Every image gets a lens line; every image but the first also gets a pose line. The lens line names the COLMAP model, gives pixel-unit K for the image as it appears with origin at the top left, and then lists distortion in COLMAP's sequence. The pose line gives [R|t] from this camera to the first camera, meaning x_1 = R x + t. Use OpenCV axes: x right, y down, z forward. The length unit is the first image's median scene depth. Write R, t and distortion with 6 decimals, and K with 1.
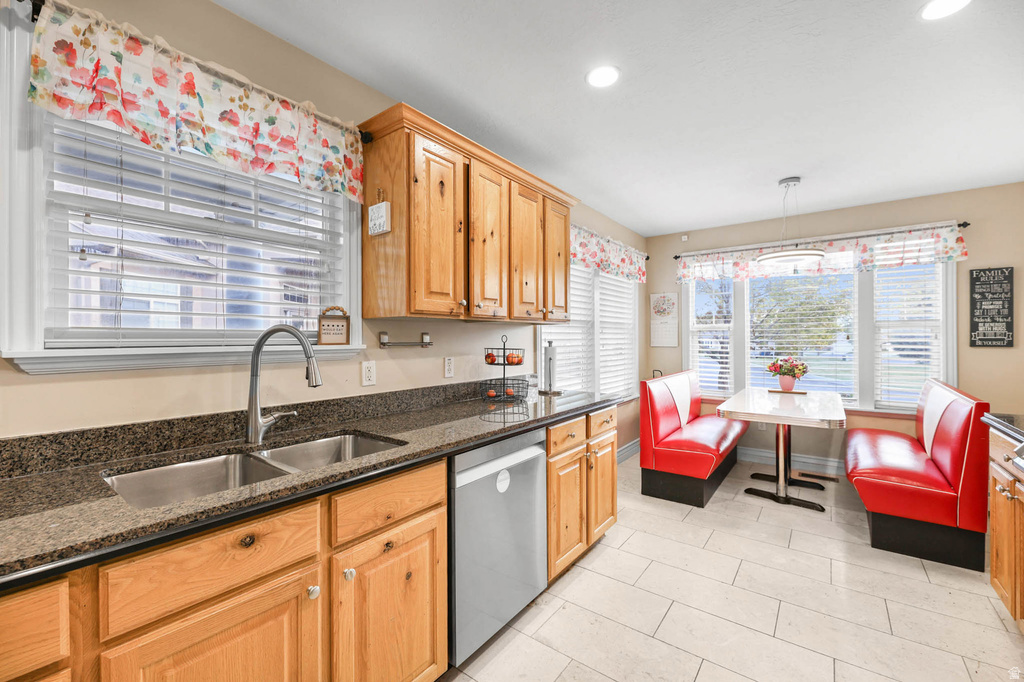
lens RADIAL K [[418.4, 0, 512.7], [0, 418.4, 342.1], [0, 0, 1]] dist [-0.002465, -0.002006]
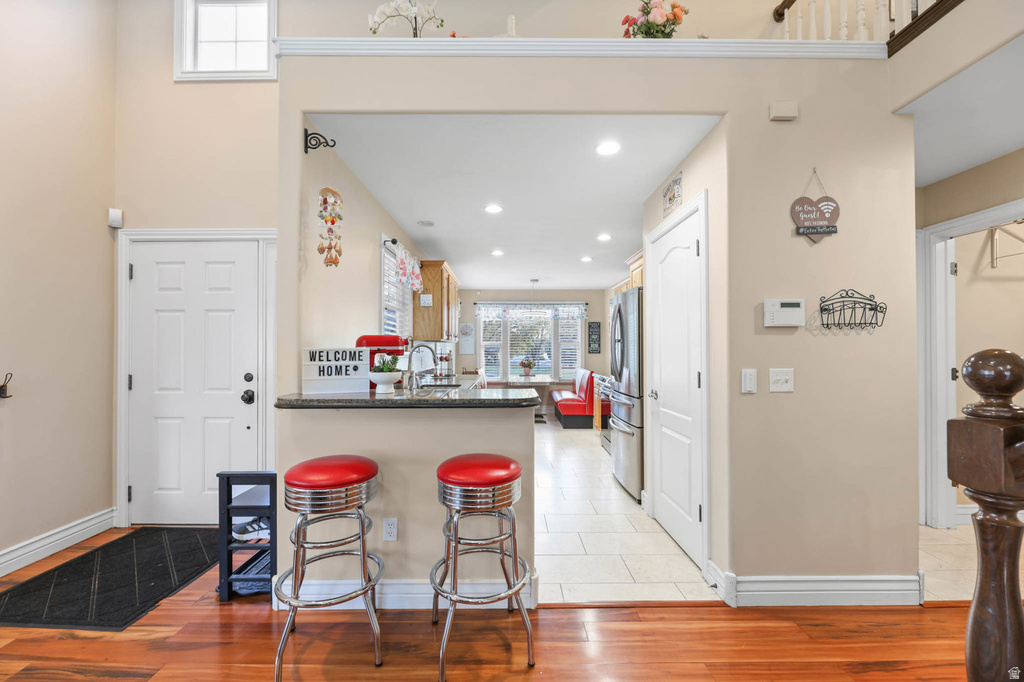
lens RADIAL K [[418.4, 0, 511.0], [0, 418.4, 343.0], [0, 0, 1]] dist [-0.002465, -0.002006]
pose [[0.792940, 0.014364, 0.609130, -0.787092], [-0.000538, 0.999738, -0.022874, 0.007832], [-0.609299, 0.017810, 0.792740, -0.696098]]
